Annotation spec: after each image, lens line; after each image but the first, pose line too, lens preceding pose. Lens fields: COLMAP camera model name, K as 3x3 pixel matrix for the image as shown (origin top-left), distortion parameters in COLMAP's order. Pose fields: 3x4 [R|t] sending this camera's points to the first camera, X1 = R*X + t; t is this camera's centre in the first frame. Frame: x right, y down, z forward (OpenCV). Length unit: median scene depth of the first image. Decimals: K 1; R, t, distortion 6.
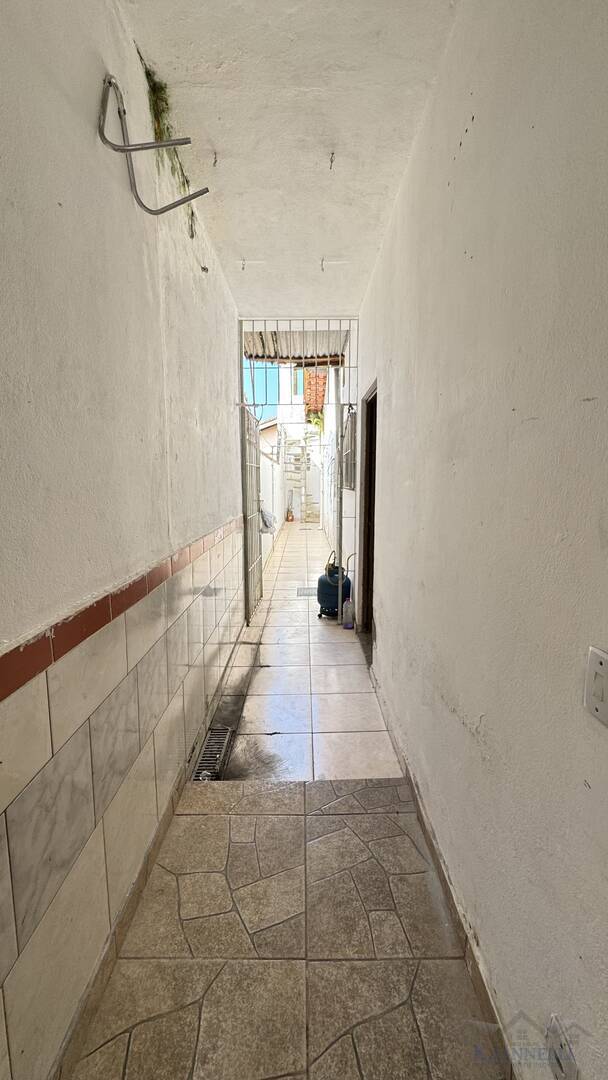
lens RADIAL K [[428.8, 0, 304.1], [0, 428.8, 536.5], [0, 0, 1]] dist [-0.000251, 0.000428]
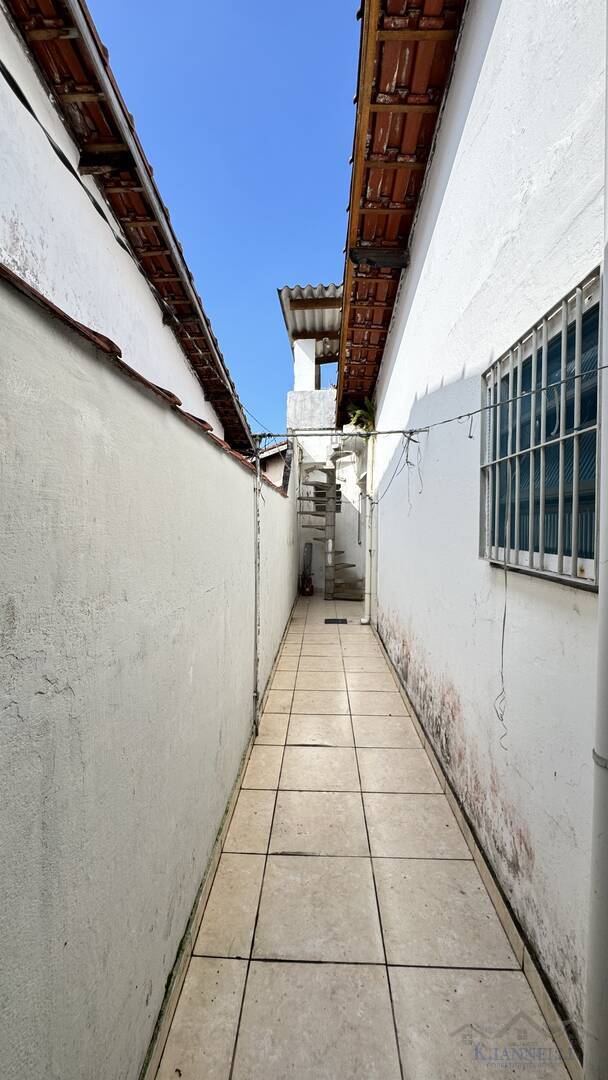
lens RADIAL K [[428.8, 0, 305.4], [0, 428.8, 537.3], [0, 0, 1]] dist [-0.000251, 0.000428]
pose [[0.998761, 0.005982, -0.049410, -0.006488], [-0.011320, 0.994034, -0.108485, -0.053585], [0.048466, 0.108910, 0.992869, 0.413081]]
